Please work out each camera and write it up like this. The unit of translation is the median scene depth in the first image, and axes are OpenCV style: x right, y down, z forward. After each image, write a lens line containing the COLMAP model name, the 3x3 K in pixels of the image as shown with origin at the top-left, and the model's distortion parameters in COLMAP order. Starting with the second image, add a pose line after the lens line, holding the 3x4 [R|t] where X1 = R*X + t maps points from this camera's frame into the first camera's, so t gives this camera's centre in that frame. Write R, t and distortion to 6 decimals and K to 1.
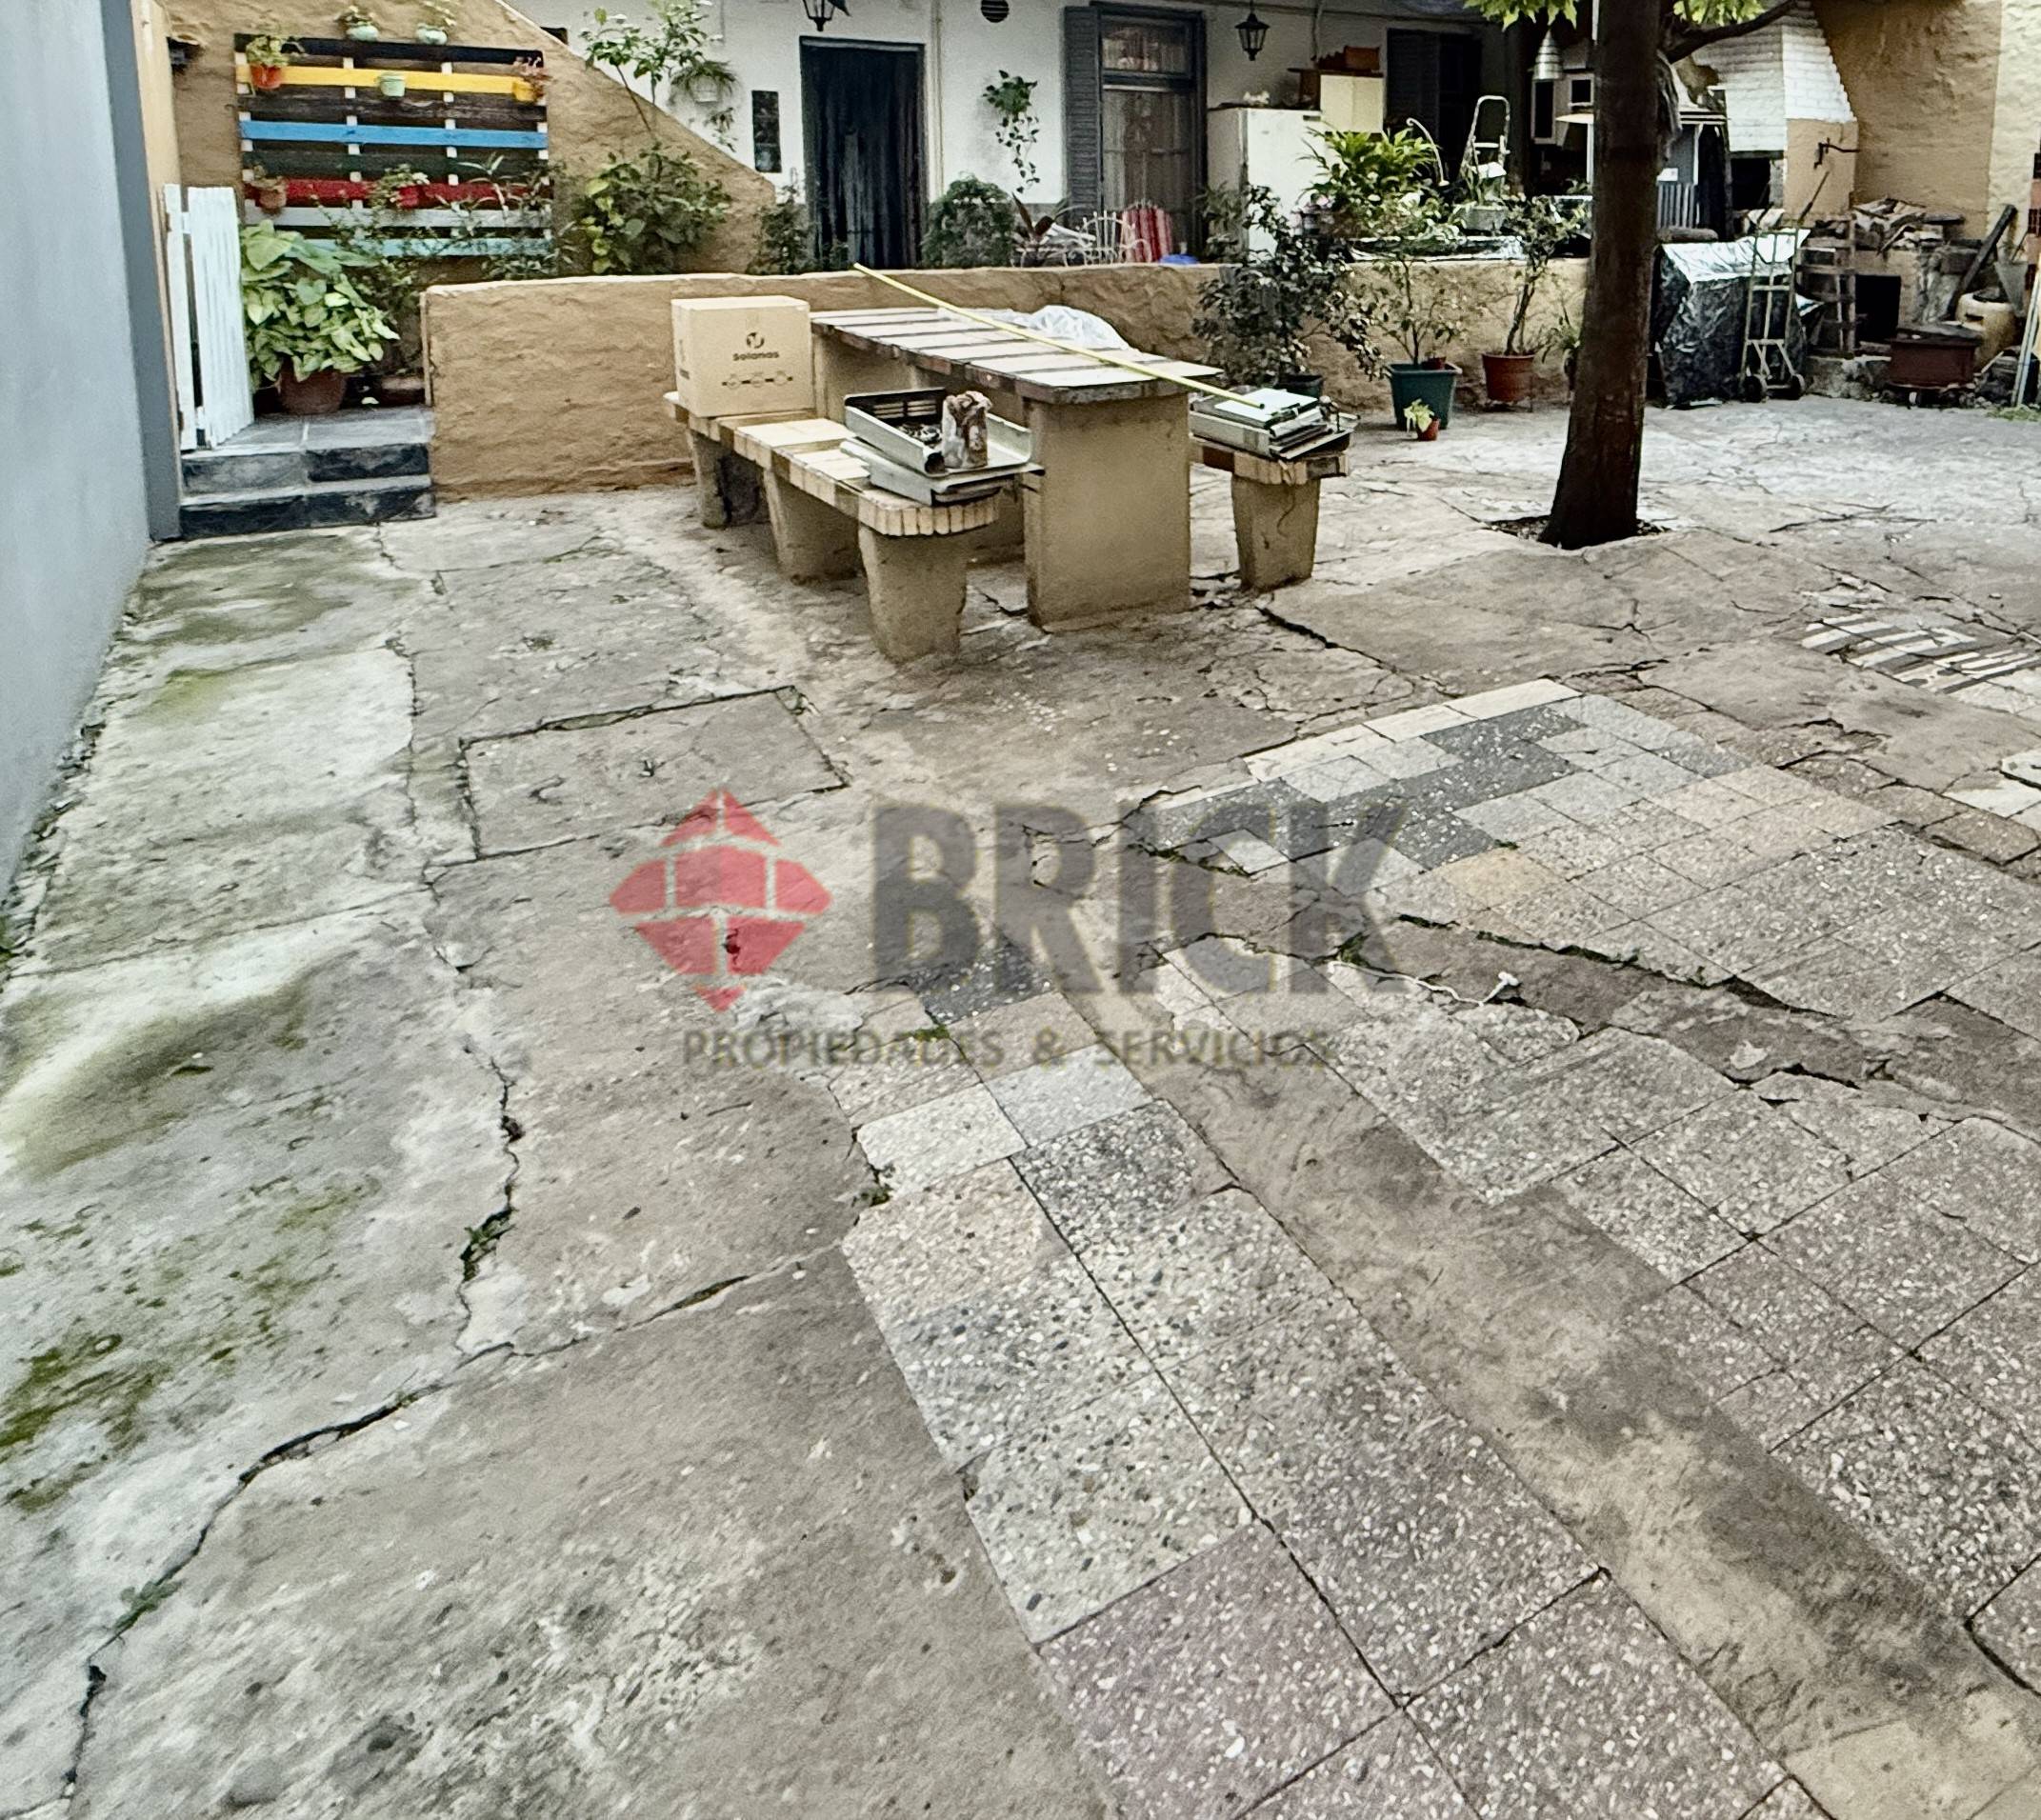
lens RADIAL K [[2626.0, 0, 1020.5], [0, 2626.0, 910.0], [0, 0, 1]] dist [0.003741, 0.000997]
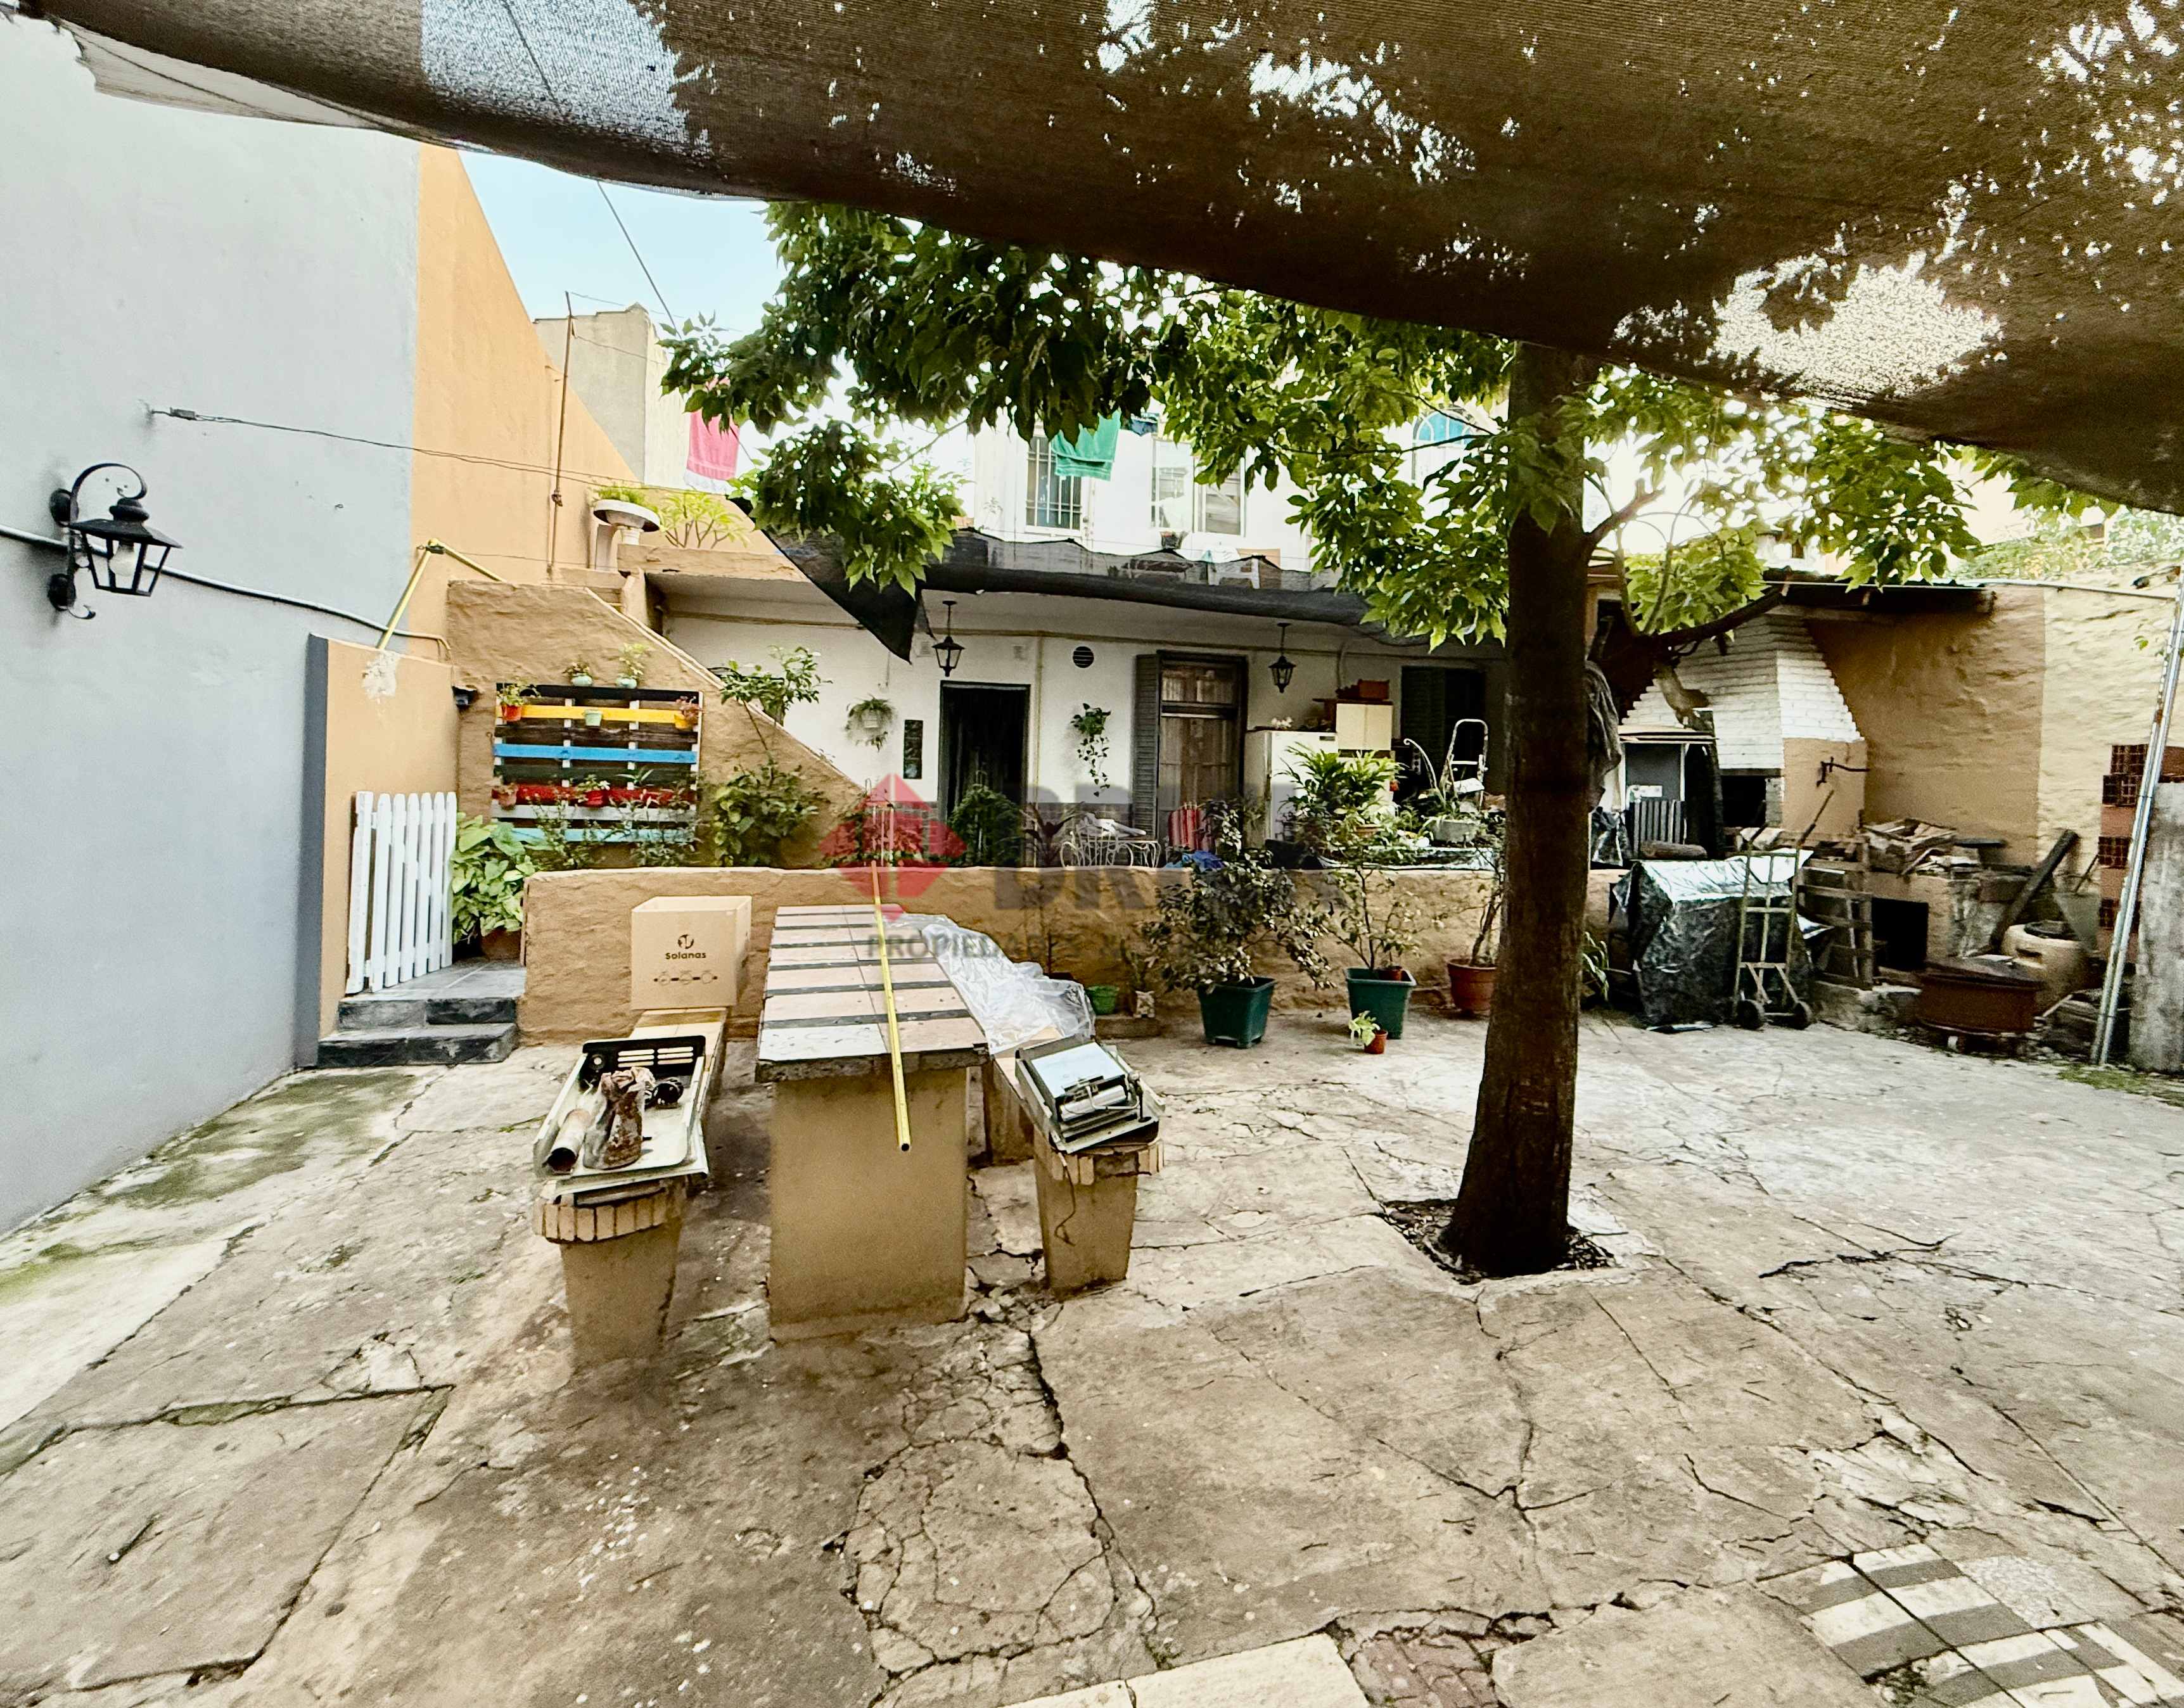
lens RADIAL K [[1085.8, 0, 1092.0], [0, 1085.8, 854.0], [0, 0, 1]] dist [0.001112, 0.000492]
pose [[0.953717, 0.028982, -0.299305, 0.169670], [-0.082866, 0.982136, -0.168947, -0.170247], [0.289061, 0.185930, 0.939081, 0.556799]]
